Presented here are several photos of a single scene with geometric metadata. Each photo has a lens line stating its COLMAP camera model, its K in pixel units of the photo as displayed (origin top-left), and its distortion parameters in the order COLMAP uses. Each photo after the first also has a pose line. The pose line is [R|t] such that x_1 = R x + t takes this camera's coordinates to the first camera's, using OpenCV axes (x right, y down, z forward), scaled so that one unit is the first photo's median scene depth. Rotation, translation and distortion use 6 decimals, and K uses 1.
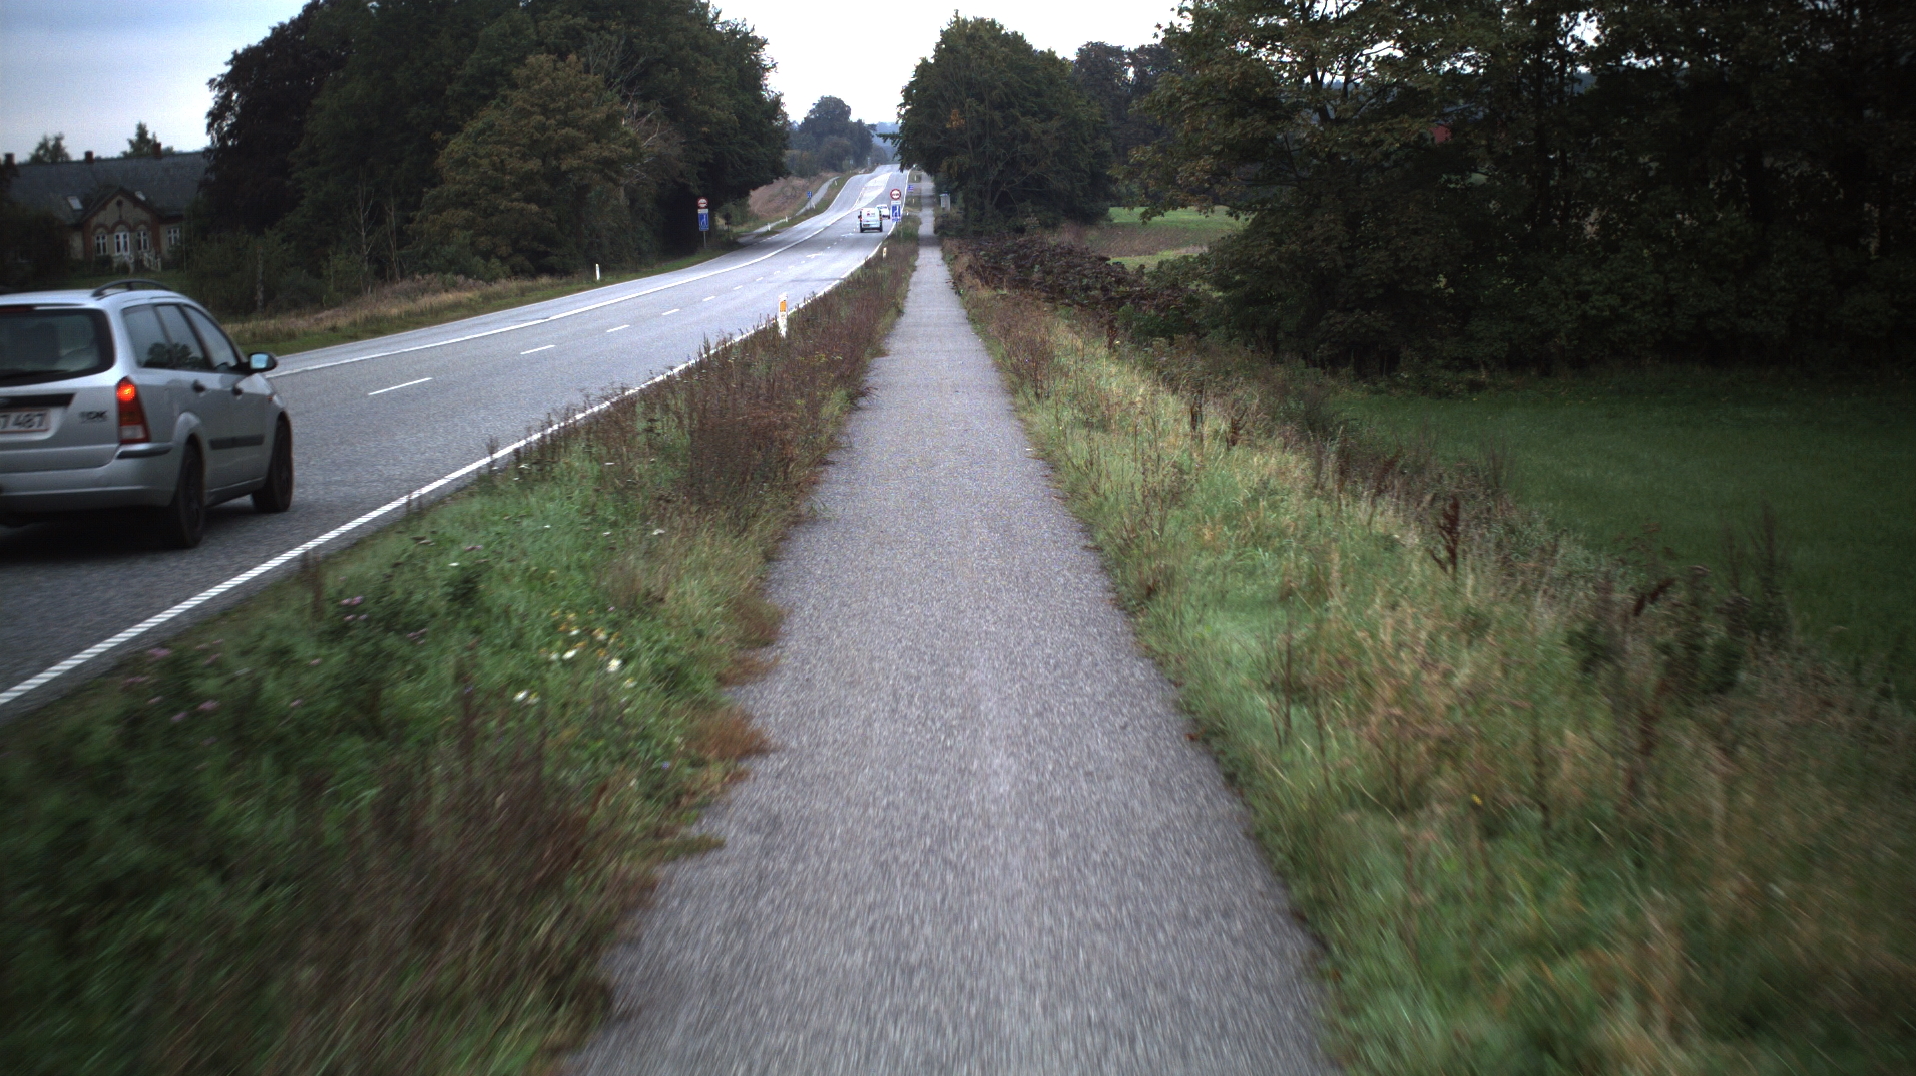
lens RADIAL K [[13921.2, 0, 920.6], [0, 13921.2, 531.9], [0, 0, 1]] dist [-4.183027, 0.000000]
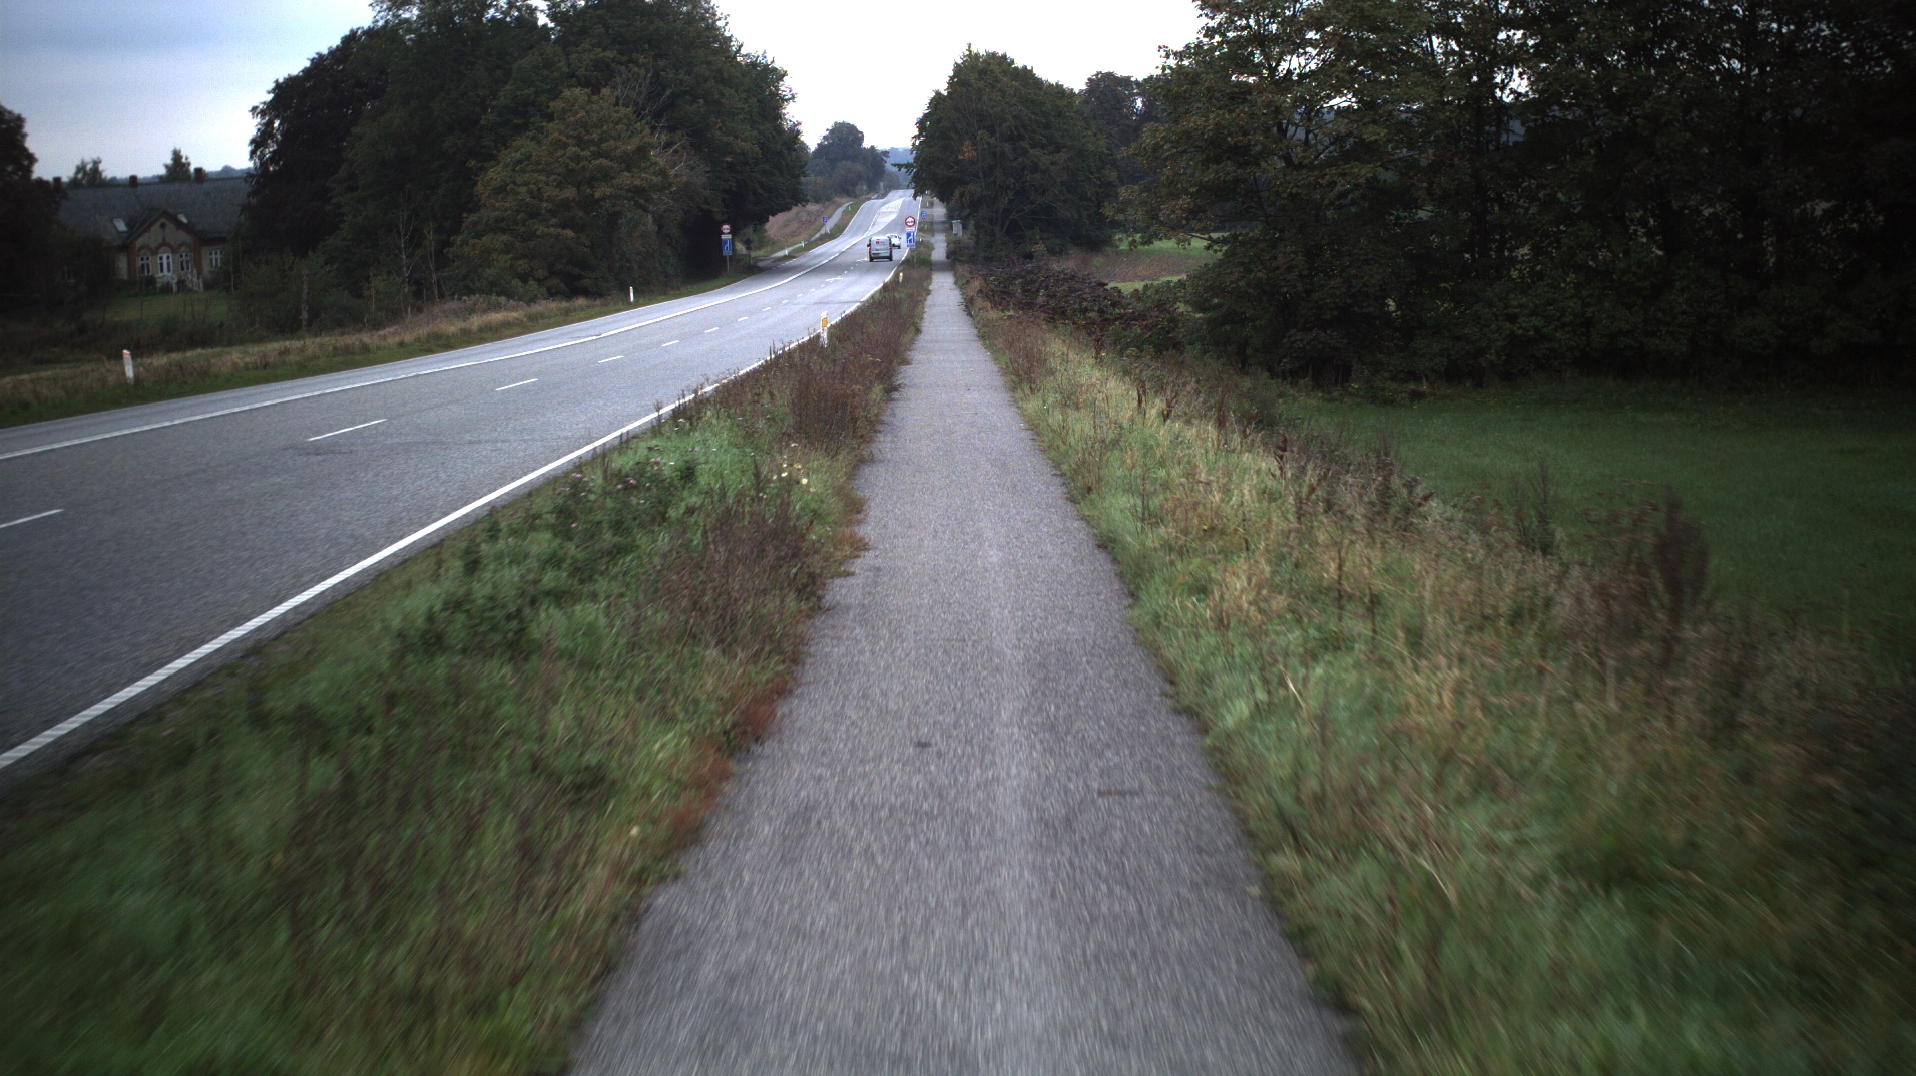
lens RADIAL K [[13921.2, 0, 940.9], [0, 13921.2, 537.0], [0, 0, 1]] dist [-4.183027, 0.000000]
pose [[0.999989, 0.004691, 0.000746, -0.000490], [-0.004690, 0.999988, -0.001389, 0.003027], [-0.000753, 0.001385, 0.999999, -0.155275]]
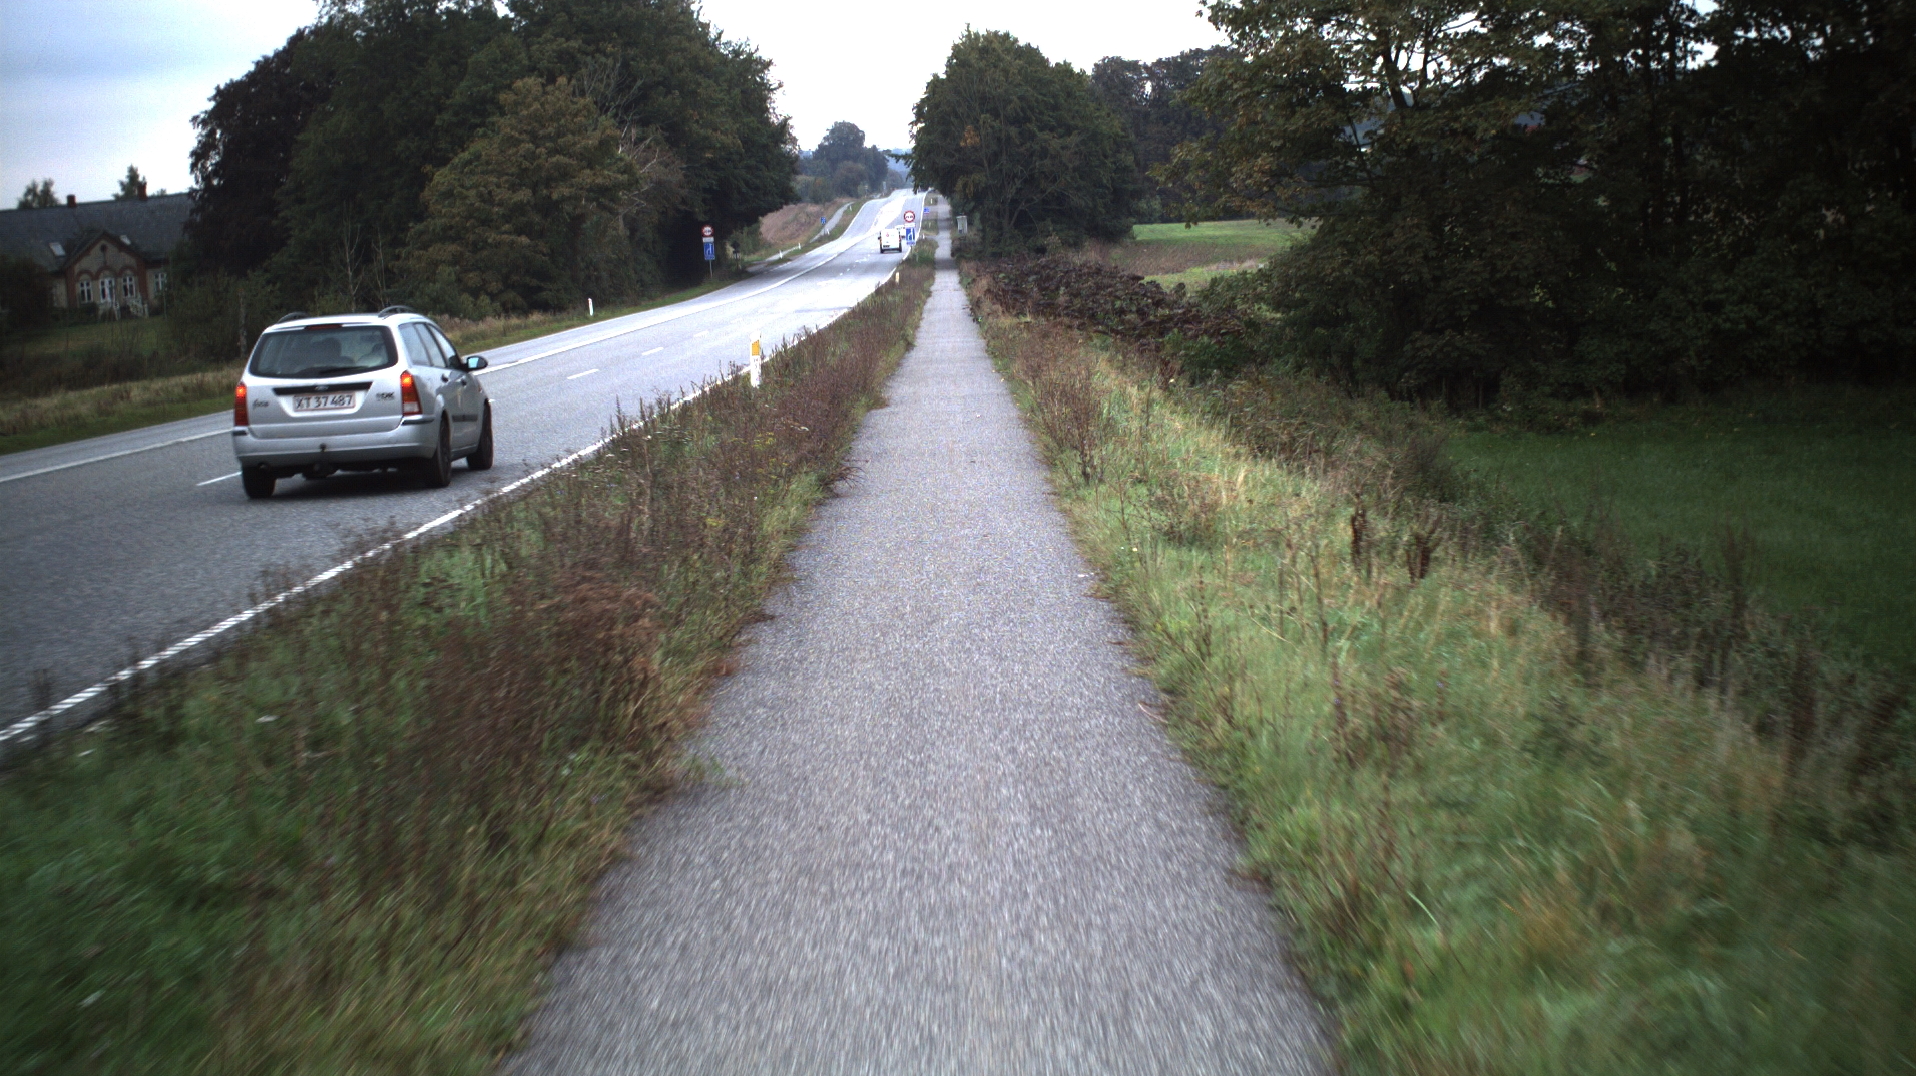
lens RADIAL K [[13921.2, 0, 965.2], [0, 13921.2, 537.8], [0, 0, 1]] dist [-4.183027, 0.000000]
pose [[0.999631, -0.027120, 0.001307, 0.000665], [0.027121, 0.999631, -0.001292, -0.003058], [-0.001272, 0.001327, 0.999998, 0.153906]]
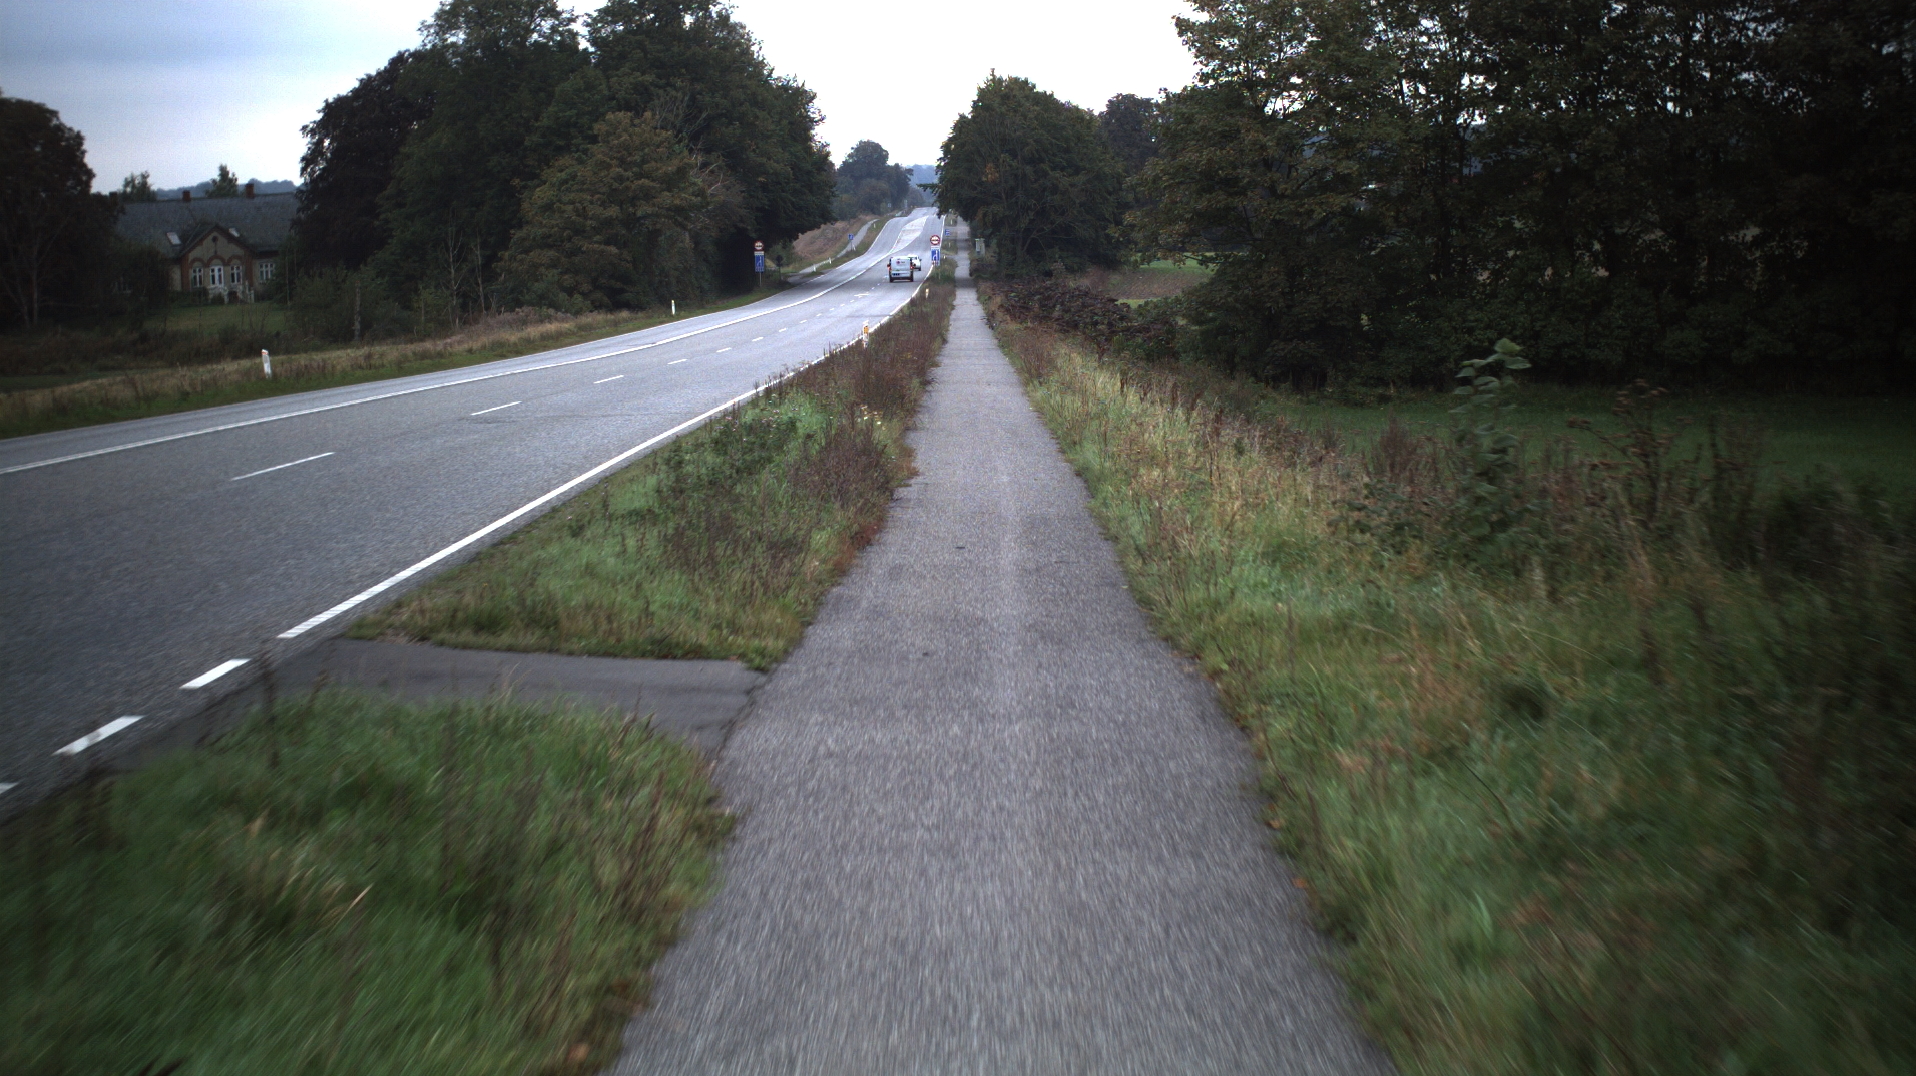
lens RADIAL K [[13921.2, 0, 973.6], [0, 13921.2, 537.6], [0, 0, 1]] dist [-4.183027, 0.000000]
pose [[0.999941, 0.010725, 0.001579, -0.000804], [-0.010721, 0.999939, -0.002590, 0.006338], [-0.001607, 0.002573, 0.999995, -0.310378]]
